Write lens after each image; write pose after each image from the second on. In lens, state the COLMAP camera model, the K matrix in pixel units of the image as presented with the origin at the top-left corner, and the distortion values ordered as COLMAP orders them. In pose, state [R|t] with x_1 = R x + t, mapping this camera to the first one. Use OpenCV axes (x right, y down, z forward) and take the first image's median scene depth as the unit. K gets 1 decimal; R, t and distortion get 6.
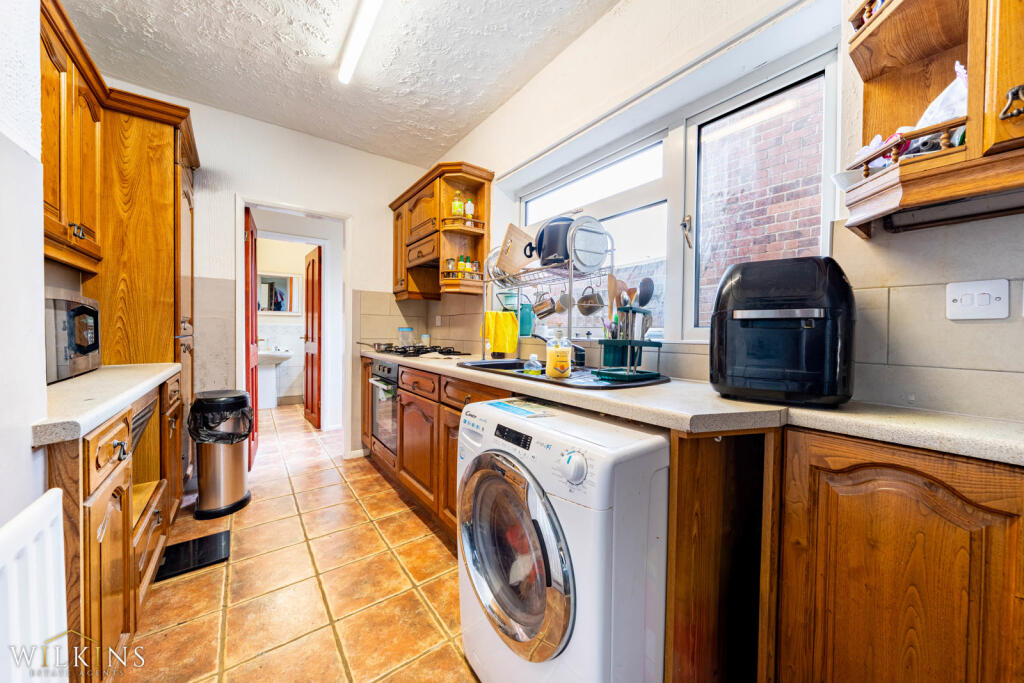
lens RADIAL K [[370.2, 0, 513.0], [0, 370.2, 337.5], [0, 0, 1]] dist [-0.000629, -0.000100]
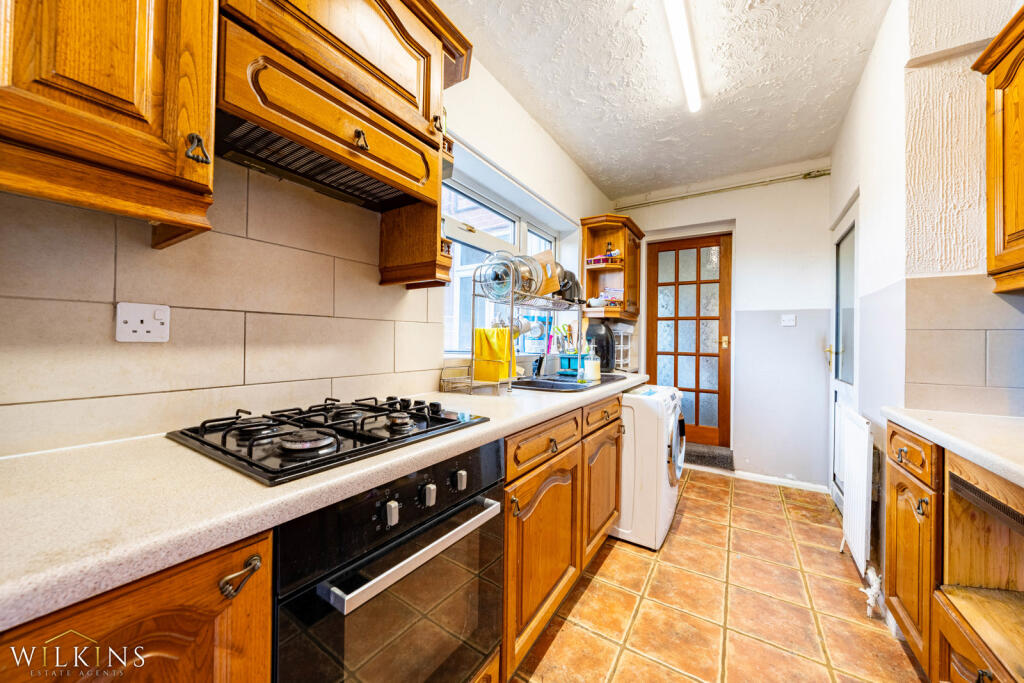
lens RADIAL K [[370.2, 0, 513.0], [0, 370.2, 337.5], [0, 0, 1]] dist [-0.000629, -0.000100]
pose [[-0.376544, -0.014750, 0.926281, -1.079418], [-0.004785, 0.999891, 0.013977, -0.079681], [-0.926386, 0.000830, -0.376574, 1.717227]]
